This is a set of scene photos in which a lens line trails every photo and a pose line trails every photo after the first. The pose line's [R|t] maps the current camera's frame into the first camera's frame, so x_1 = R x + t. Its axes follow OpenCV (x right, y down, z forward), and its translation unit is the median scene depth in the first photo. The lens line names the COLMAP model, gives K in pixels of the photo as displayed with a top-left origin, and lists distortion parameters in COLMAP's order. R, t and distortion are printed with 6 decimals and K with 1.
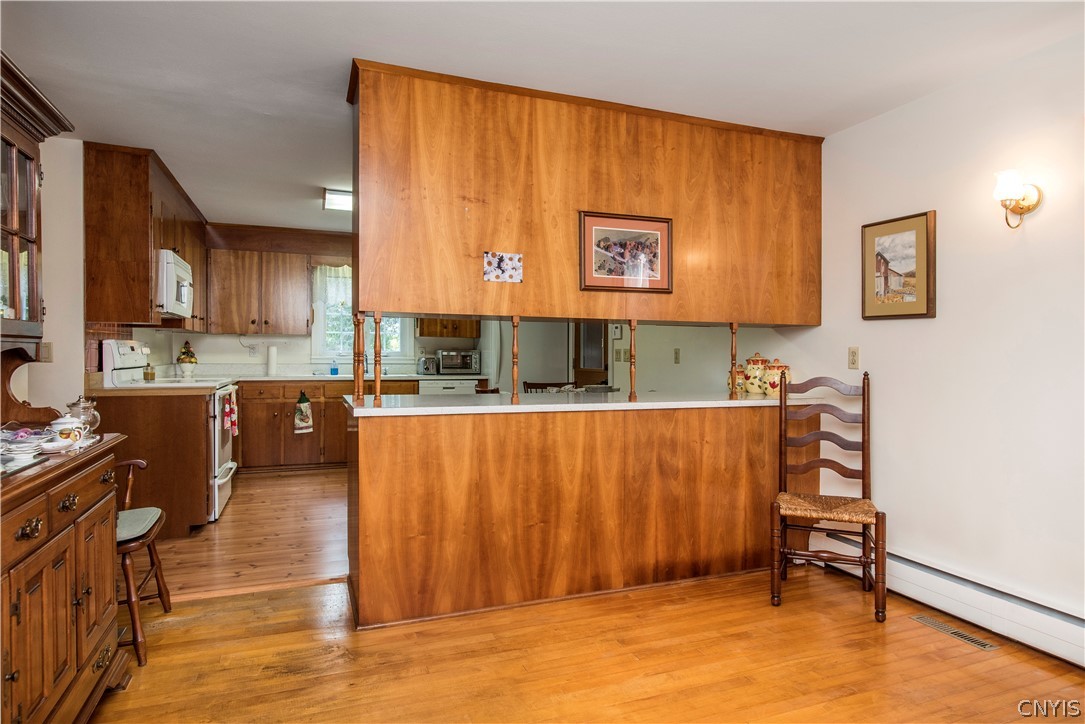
lens RADIAL K [[623.4, 0, 546.6], [0, 623.4, 360.7], [0, 0, 1]] dist [-0.004601, 0.002155]
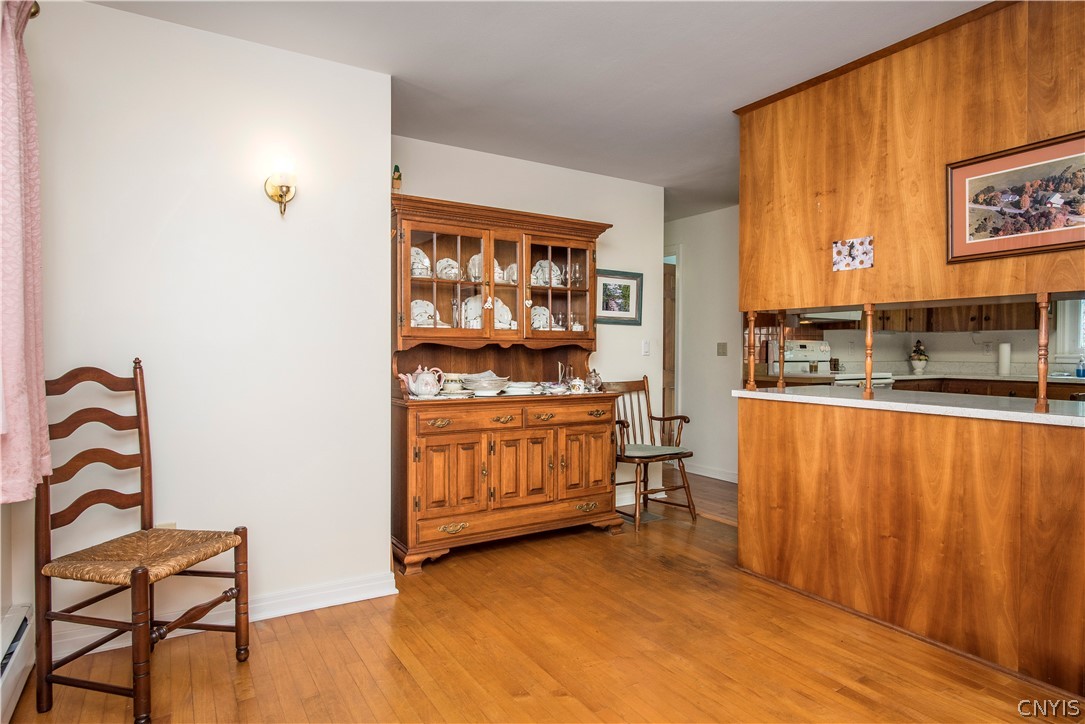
lens RADIAL K [[623.4, 0, 540.3], [0, 623.4, 367.9], [0, 0, 1]] dist [-0.004601, 0.002155]
pose [[0.165535, 0.020782, -0.985985, 0.760940], [-0.015048, 0.999715, 0.018545, 0.012945], [0.986089, 0.011767, 0.165801, 0.358381]]
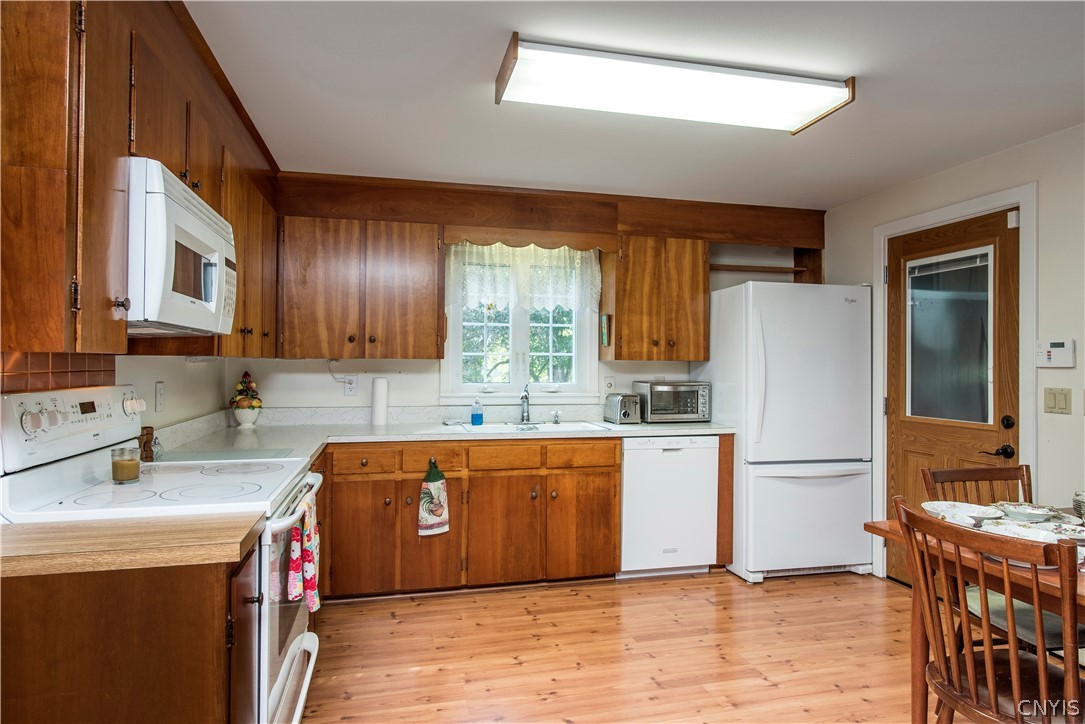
lens RADIAL K [[623.4, 0, 539.2], [0, 623.4, 351.3], [0, 0, 1]] dist [-0.004601, 0.002155]
pose [[0.990393, -0.004168, -0.138219, -0.433633], [-0.000074, 0.999530, -0.030672, -0.065617], [0.138281, 0.030387, 0.989927, 0.896832]]
